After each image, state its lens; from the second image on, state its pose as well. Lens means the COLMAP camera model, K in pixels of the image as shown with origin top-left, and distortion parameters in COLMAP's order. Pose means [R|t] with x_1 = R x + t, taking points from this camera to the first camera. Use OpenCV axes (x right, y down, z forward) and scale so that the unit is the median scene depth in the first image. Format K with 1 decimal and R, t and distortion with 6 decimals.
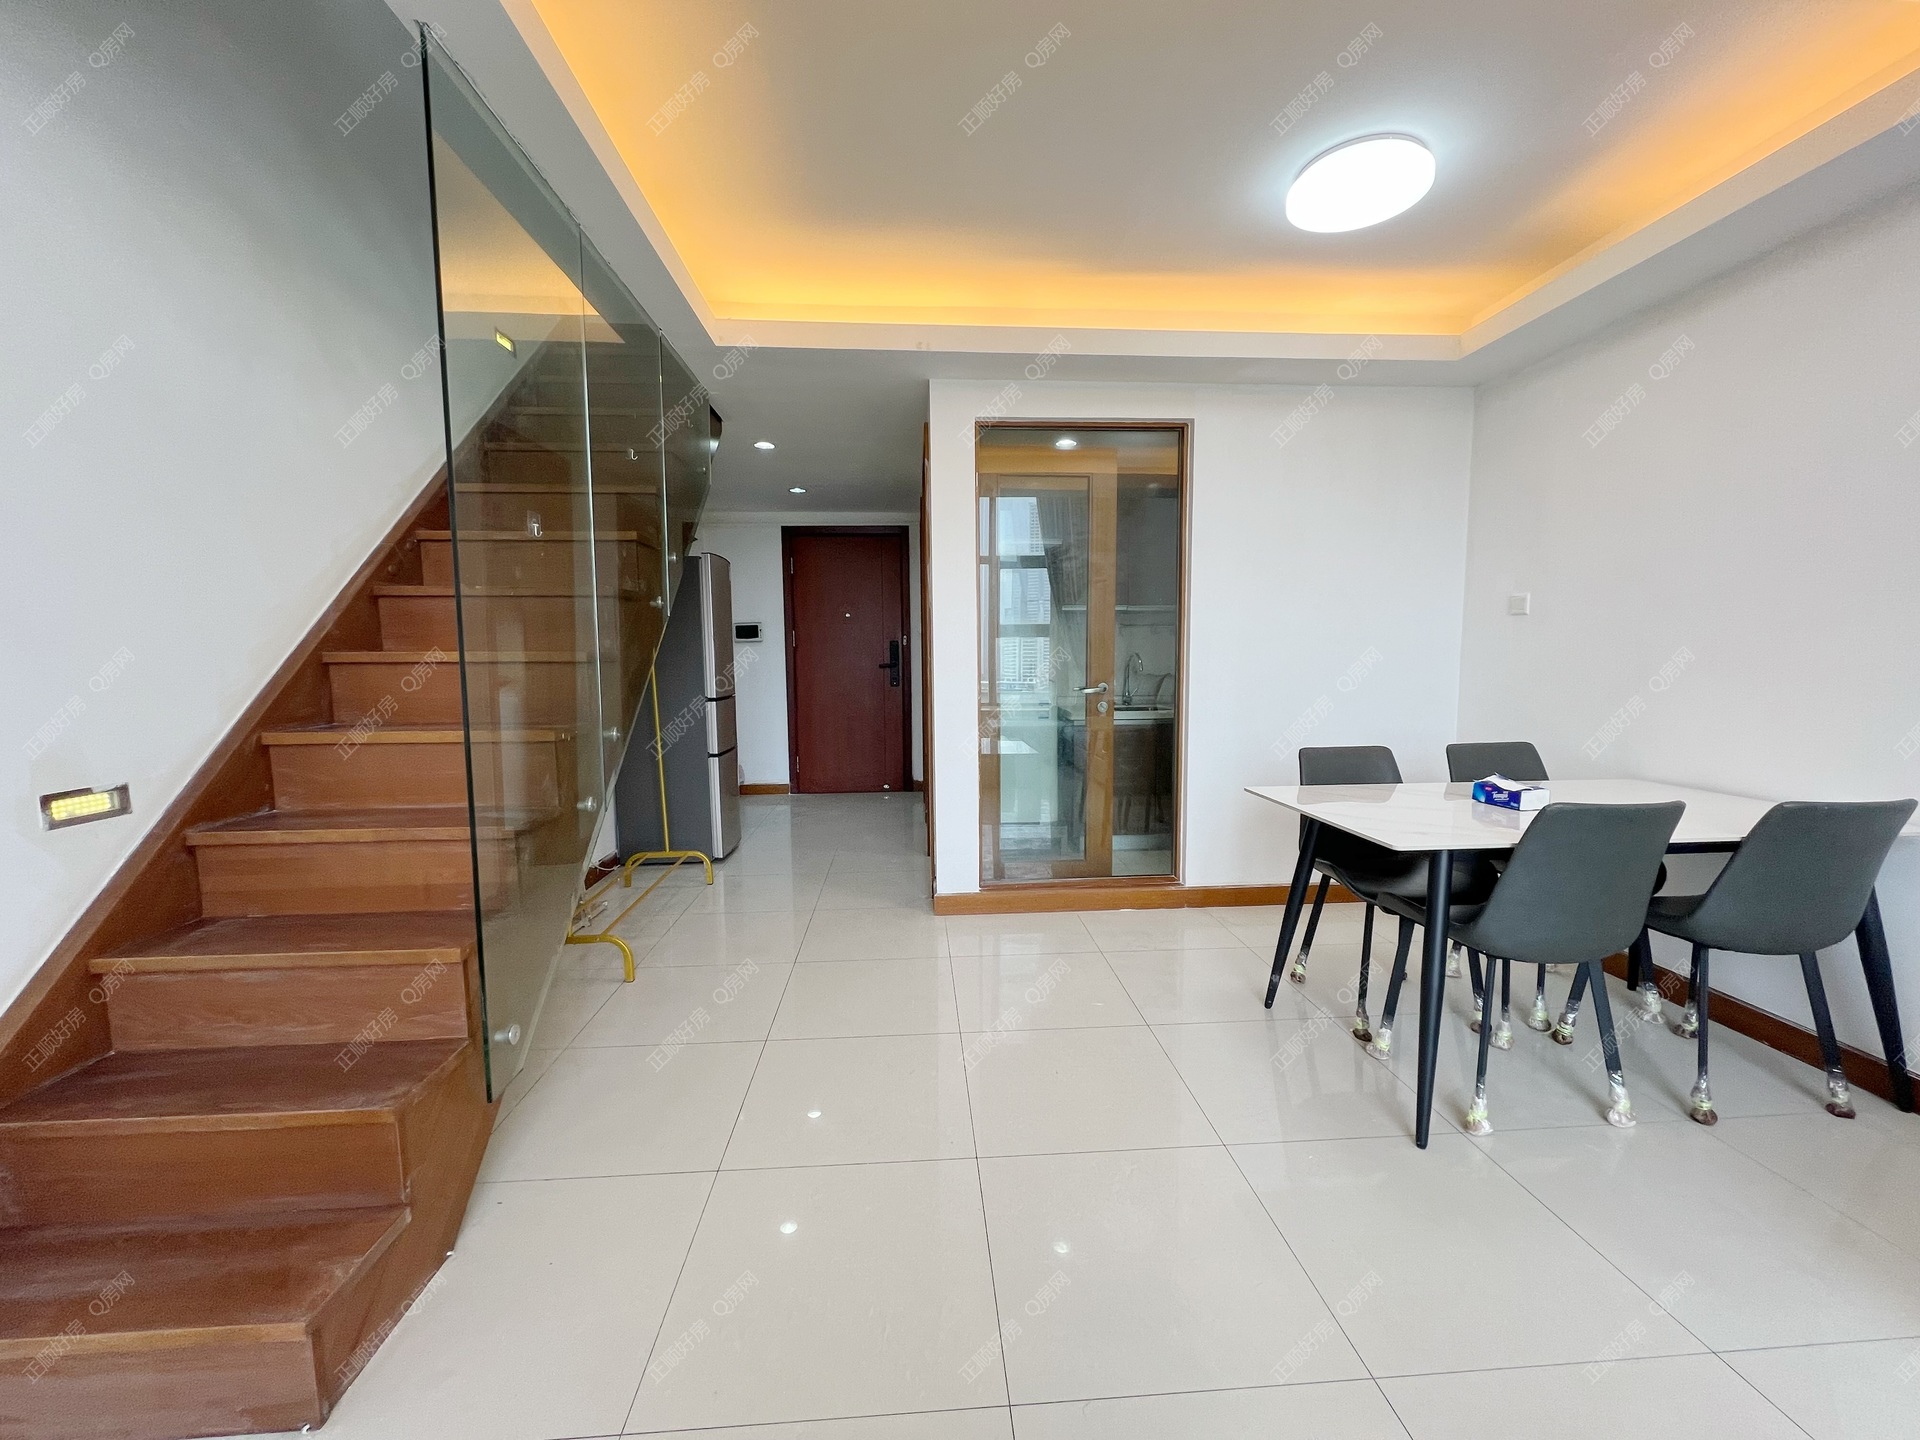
lens RADIAL K [[767.7, 0, 964.8], [0, 767.7, 719.9], [0, 0, 1]] dist [0.003522, 0.000301]
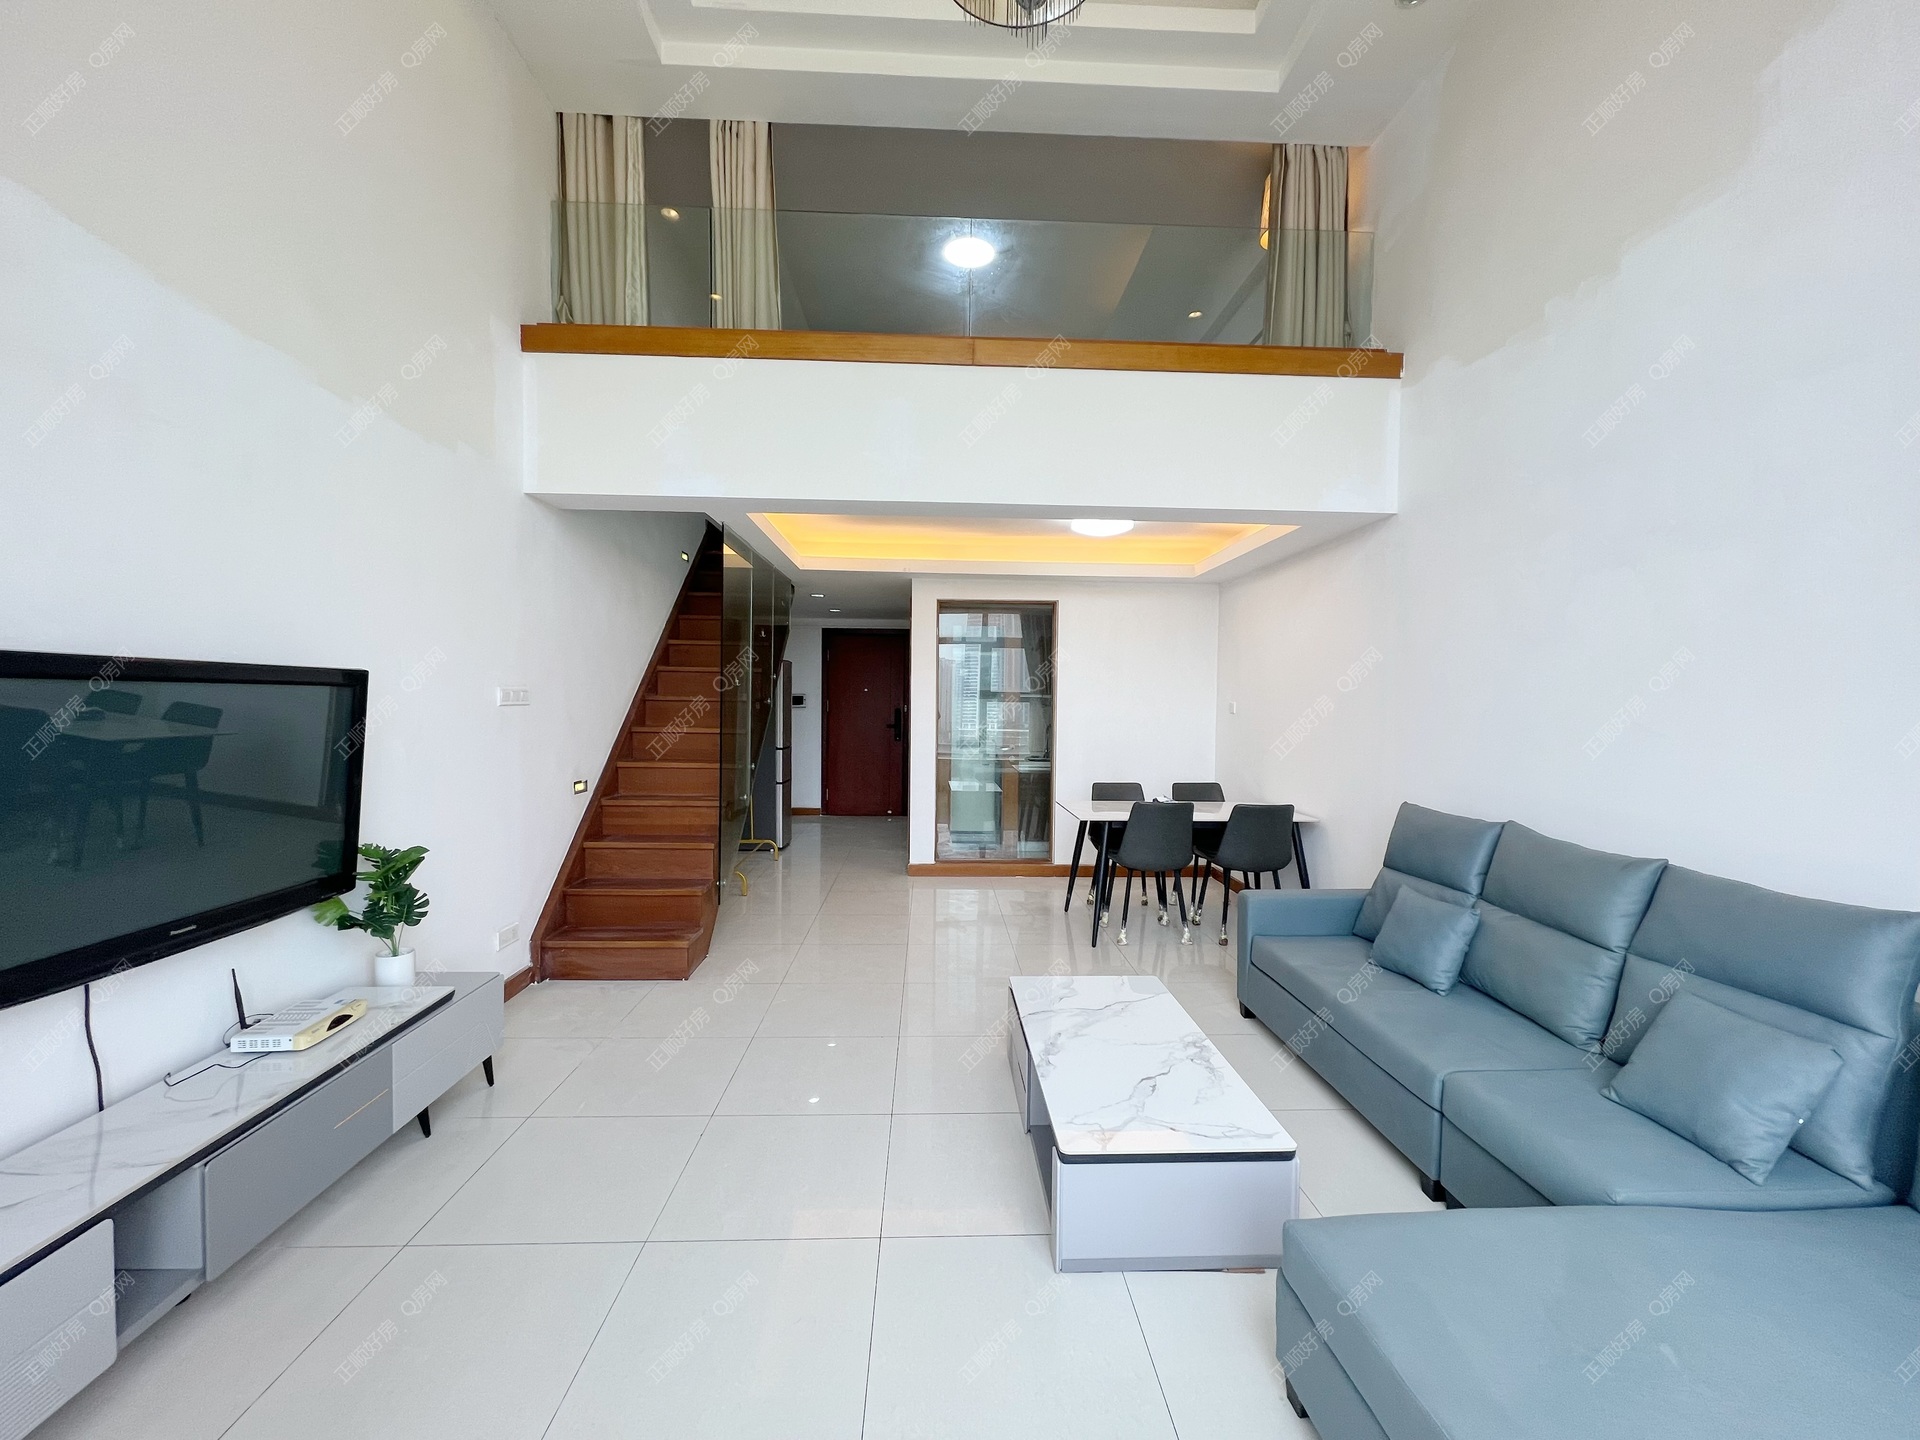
lens RADIAL K [[767.7, 0, 954.8], [0, 767.7, 722.9], [0, 0, 1]] dist [0.003522, 0.000301]
pose [[0.999012, 0.021553, -0.038875, 0.112114], [-0.023746, 0.998098, -0.056883, 0.003032], [0.037575, 0.057750, 0.997624, -0.667591]]
